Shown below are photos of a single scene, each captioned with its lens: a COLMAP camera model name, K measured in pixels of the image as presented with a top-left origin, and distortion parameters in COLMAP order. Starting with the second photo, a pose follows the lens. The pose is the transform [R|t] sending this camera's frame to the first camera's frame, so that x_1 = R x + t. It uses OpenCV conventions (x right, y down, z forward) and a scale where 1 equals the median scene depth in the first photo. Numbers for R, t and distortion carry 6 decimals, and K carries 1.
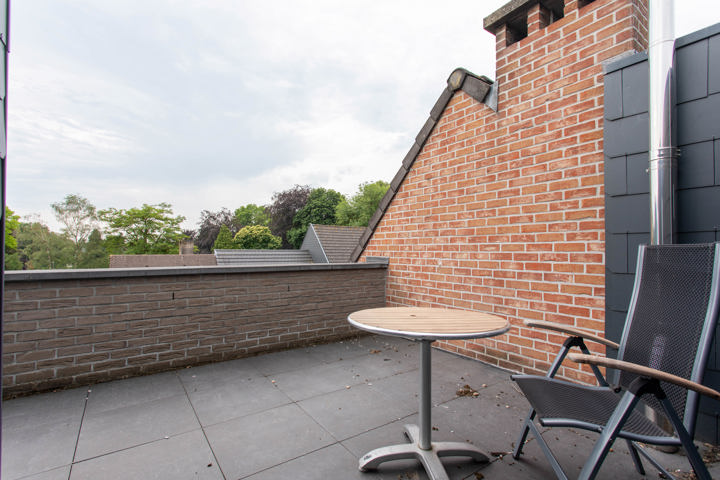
lens RADIAL K [[345.7, 0, 360.0], [0, 345.7, 240.0], [0, 0, 1]] dist [-0.000315, 0.000109]
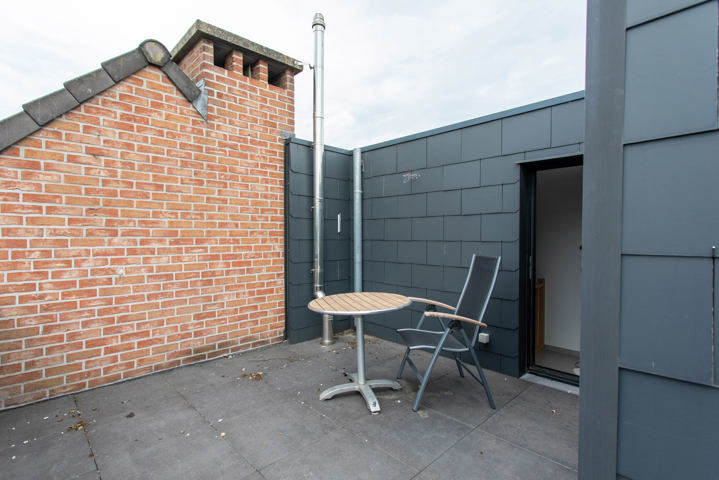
lens RADIAL K [[345.2, 0, 359.5], [0, 345.2, 240.0], [0, 0, 1]] dist [-0.000315, 0.000109]
pose [[-0.166613, -0.014328, 0.985918, -0.732482], [-0.029741, 0.999512, 0.009499, -0.031681], [-0.985574, -0.027740, -0.166957, 0.717692]]
